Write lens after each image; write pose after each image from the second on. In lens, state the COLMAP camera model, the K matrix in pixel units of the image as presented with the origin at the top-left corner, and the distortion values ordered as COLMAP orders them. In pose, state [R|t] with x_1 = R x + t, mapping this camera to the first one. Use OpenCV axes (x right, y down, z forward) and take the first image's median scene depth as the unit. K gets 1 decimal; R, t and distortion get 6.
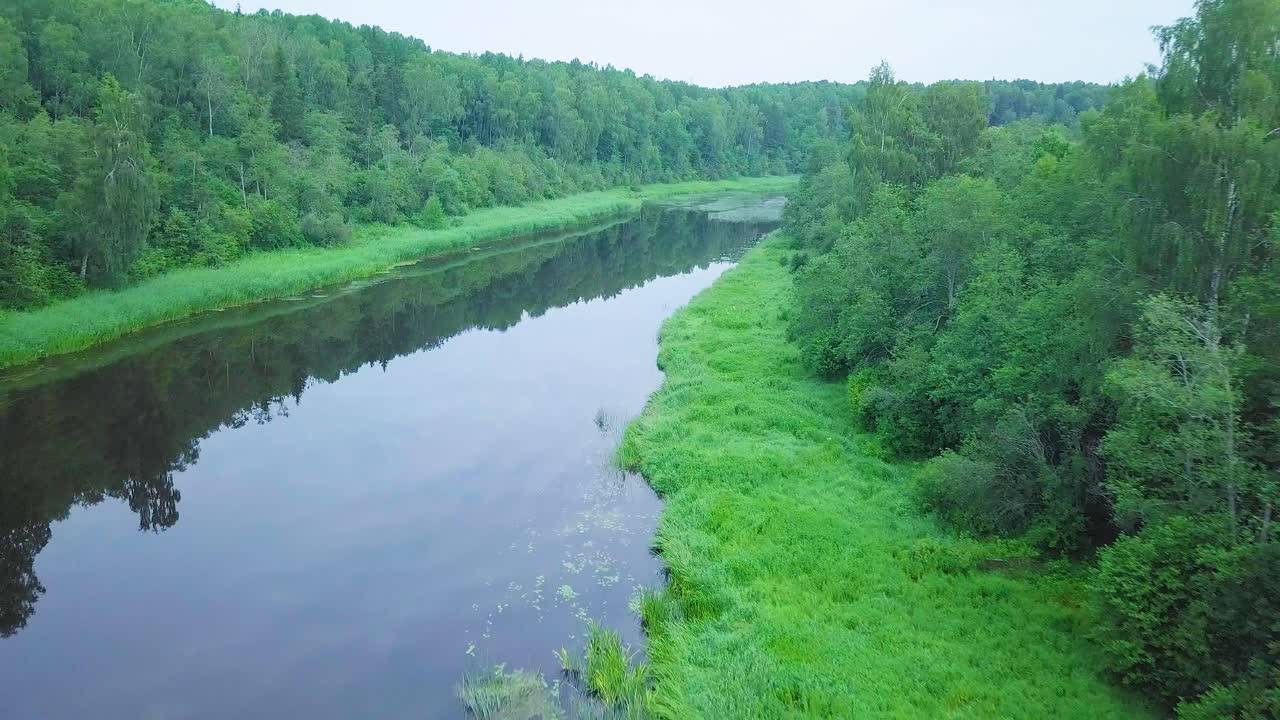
lens RADIAL K [[1003.8, 0, 640.0], [0, 1003.8, 360.0], [0, 0, 1]] dist [0.006529, -0.003713]
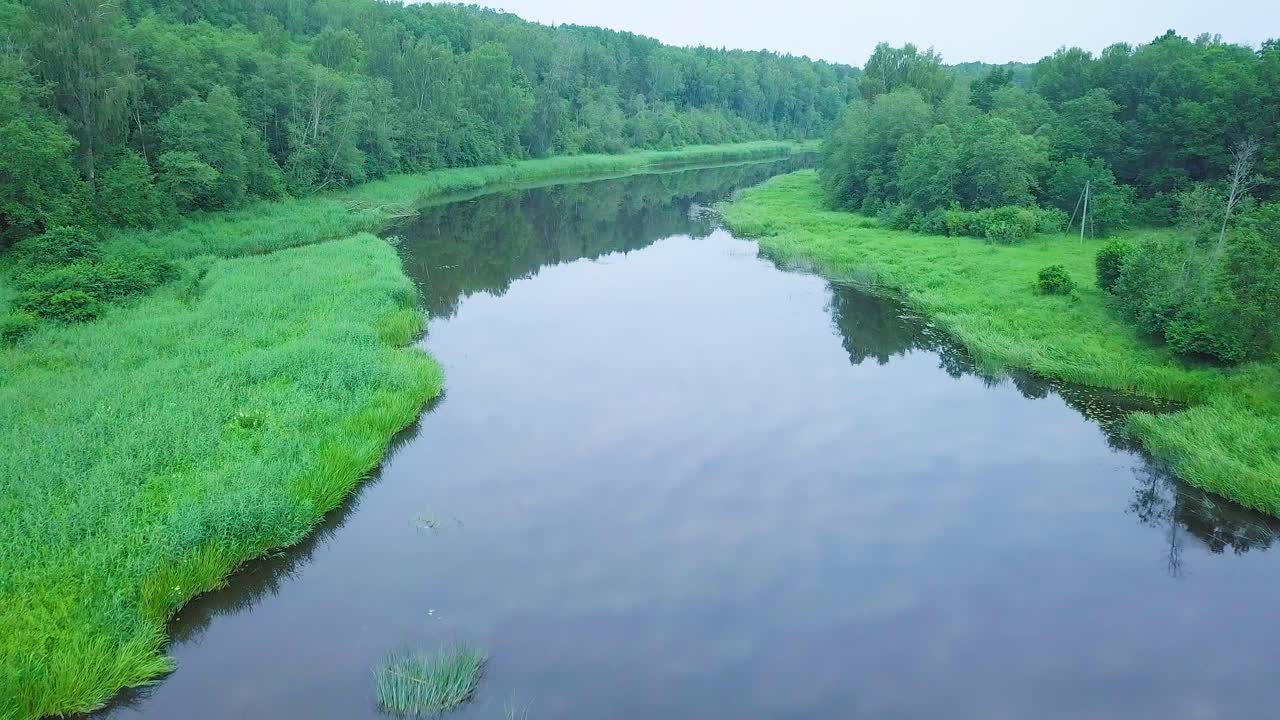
lens RADIAL K [[1003.8, 0, 640.0], [0, 1003.8, 360.0], [0, 0, 1]] dist [0.006529, -0.003713]
pose [[0.979988, 0.047390, -0.193334, 0.077059], [-0.044061, 0.998798, 0.021484, 0.142315], [0.194120, -0.012536, 0.980898, -0.533643]]
